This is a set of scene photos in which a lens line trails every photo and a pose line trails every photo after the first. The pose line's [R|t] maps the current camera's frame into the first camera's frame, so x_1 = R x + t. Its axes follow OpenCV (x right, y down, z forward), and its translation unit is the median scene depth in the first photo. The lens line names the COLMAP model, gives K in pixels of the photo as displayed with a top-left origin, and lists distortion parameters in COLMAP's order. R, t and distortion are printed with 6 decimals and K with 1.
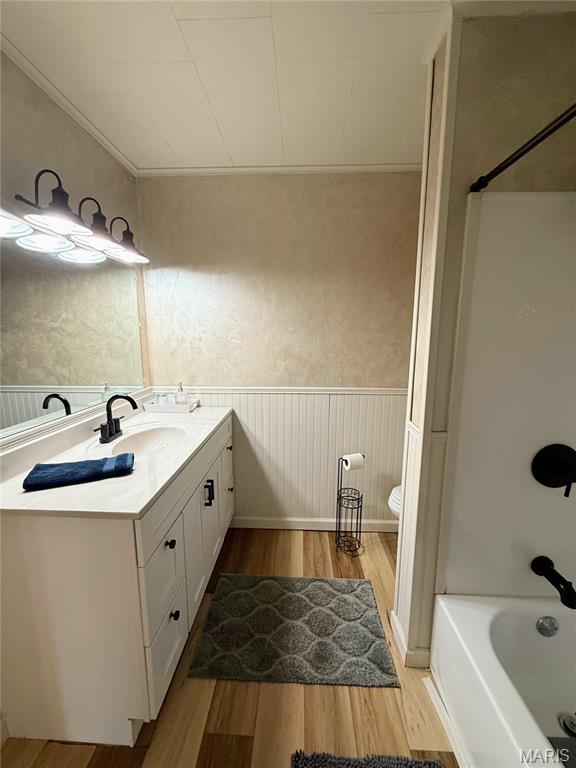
lens RADIAL K [[307.5, 0, 287.3], [0, 307.5, 382.6], [0, 0, 1]] dist [-0.000584, -0.000383]
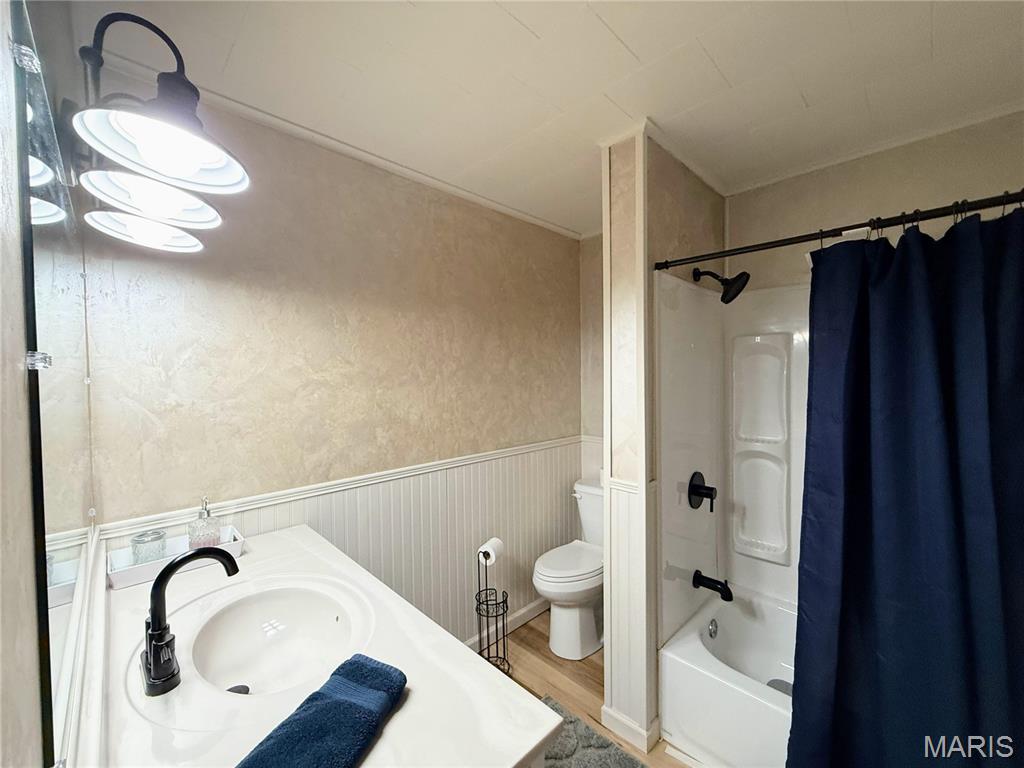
lens RADIAL K [[410.0, 0, 511.7], [0, 410.0, 382.6], [0, 0, 1]] dist [-0.000584, -0.000383]
pose [[0.684054, -0.023747, 0.729044, -0.482506], [0.127760, 0.987920, -0.087697, -0.062107], [-0.718155, 0.153132, 0.678825, 0.200731]]
